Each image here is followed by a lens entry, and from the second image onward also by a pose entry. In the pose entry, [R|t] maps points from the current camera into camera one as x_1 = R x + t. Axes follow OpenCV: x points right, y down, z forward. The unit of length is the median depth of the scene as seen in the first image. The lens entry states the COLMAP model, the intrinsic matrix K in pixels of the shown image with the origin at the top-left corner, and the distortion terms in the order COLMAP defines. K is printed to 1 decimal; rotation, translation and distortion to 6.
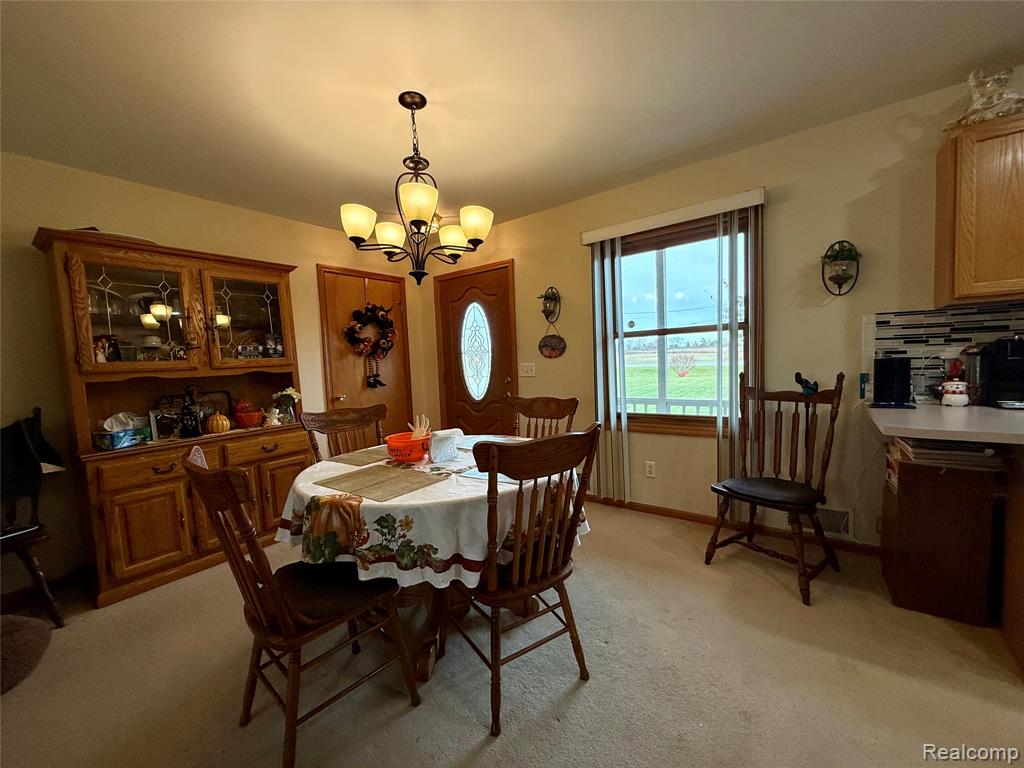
lens RADIAL K [[409.0, 0, 509.3], [0, 409.0, 384.8], [0, 0, 1]] dist [0.001342, -0.000004]
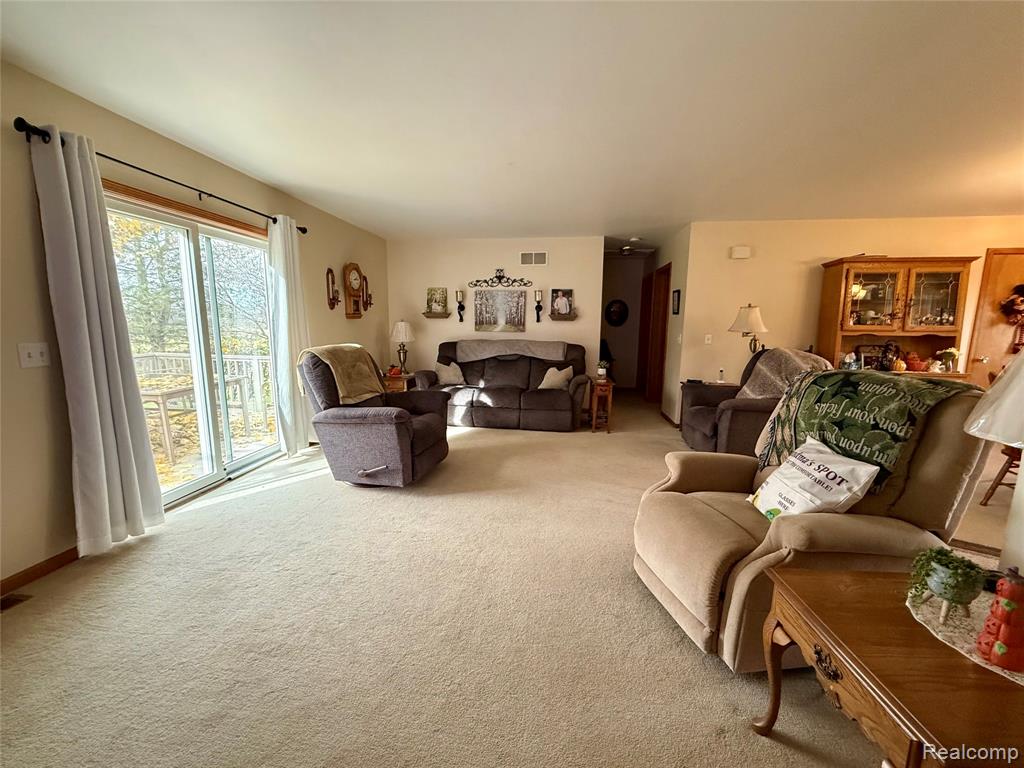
lens RADIAL K [[409.0, 0, 509.3], [0, 409.0, 384.8], [0, 0, 1]] dist [0.001342, -0.000004]
pose [[0.497932, 0.177790, -0.848796, -0.111251], [-0.084343, 0.984048, 0.156641, 0.054605], [0.863105, -0.006407, 0.504984, -1.353172]]
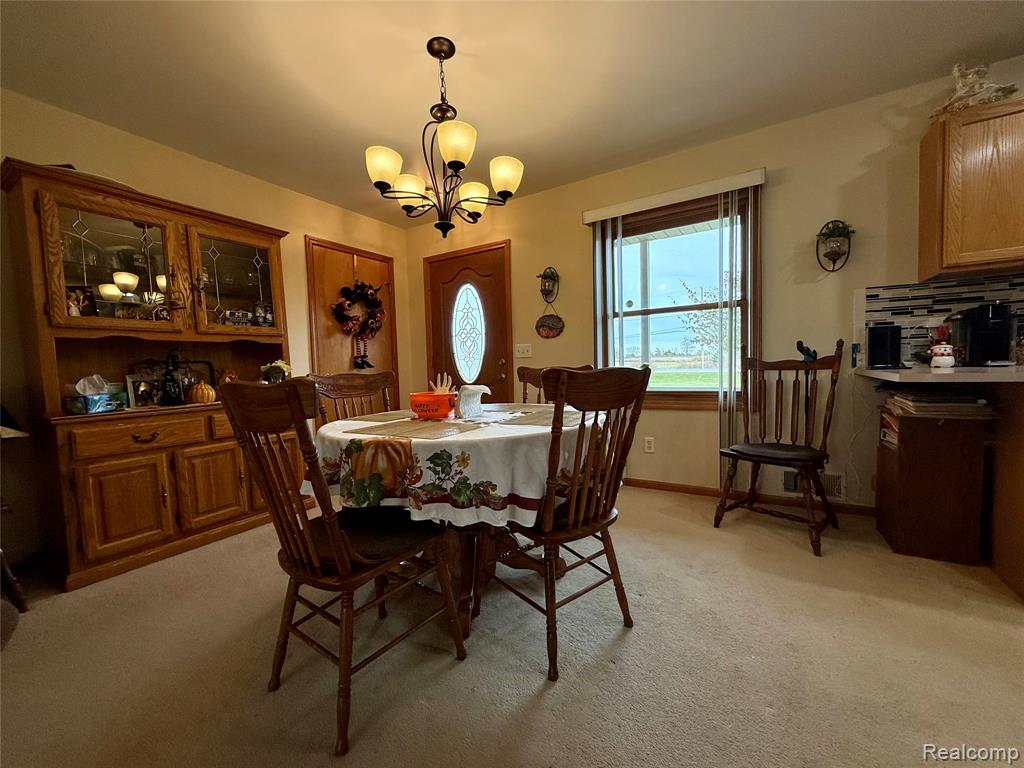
lens RADIAL K [[409.0, 0, 509.3], [0, 409.0, 384.8], [0, 0, 1]] dist [0.001342, -0.000004]
pose [[0.995387, 0.007997, 0.095605, -0.136696], [-0.006293, 0.999816, -0.018117, 0.104869], [-0.095732, 0.017432, 0.995254, 0.023341]]
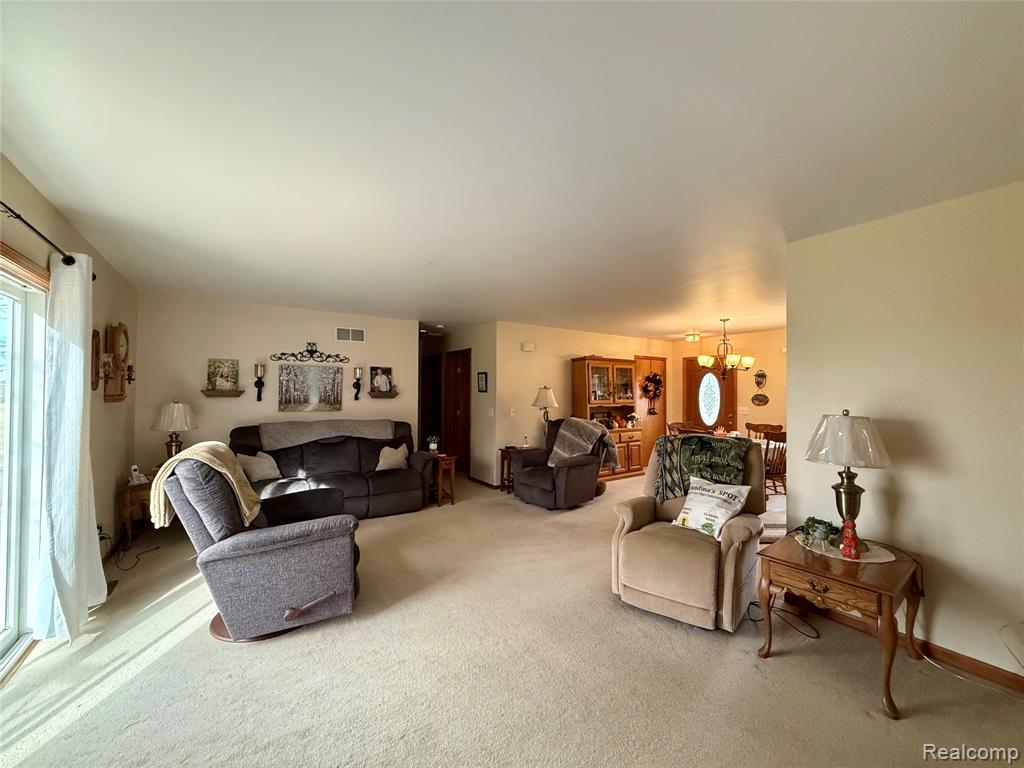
lens RADIAL K [[409.0, 0, 509.3], [0, 409.0, 384.8], [0, 0, 1]] dist [0.001342, -0.000004]
pose [[0.946126, 0.043509, -0.320862, -0.628234], [-0.066703, 0.995867, -0.061647, 0.053877], [0.316854, 0.079728, 0.945117, -1.922648]]
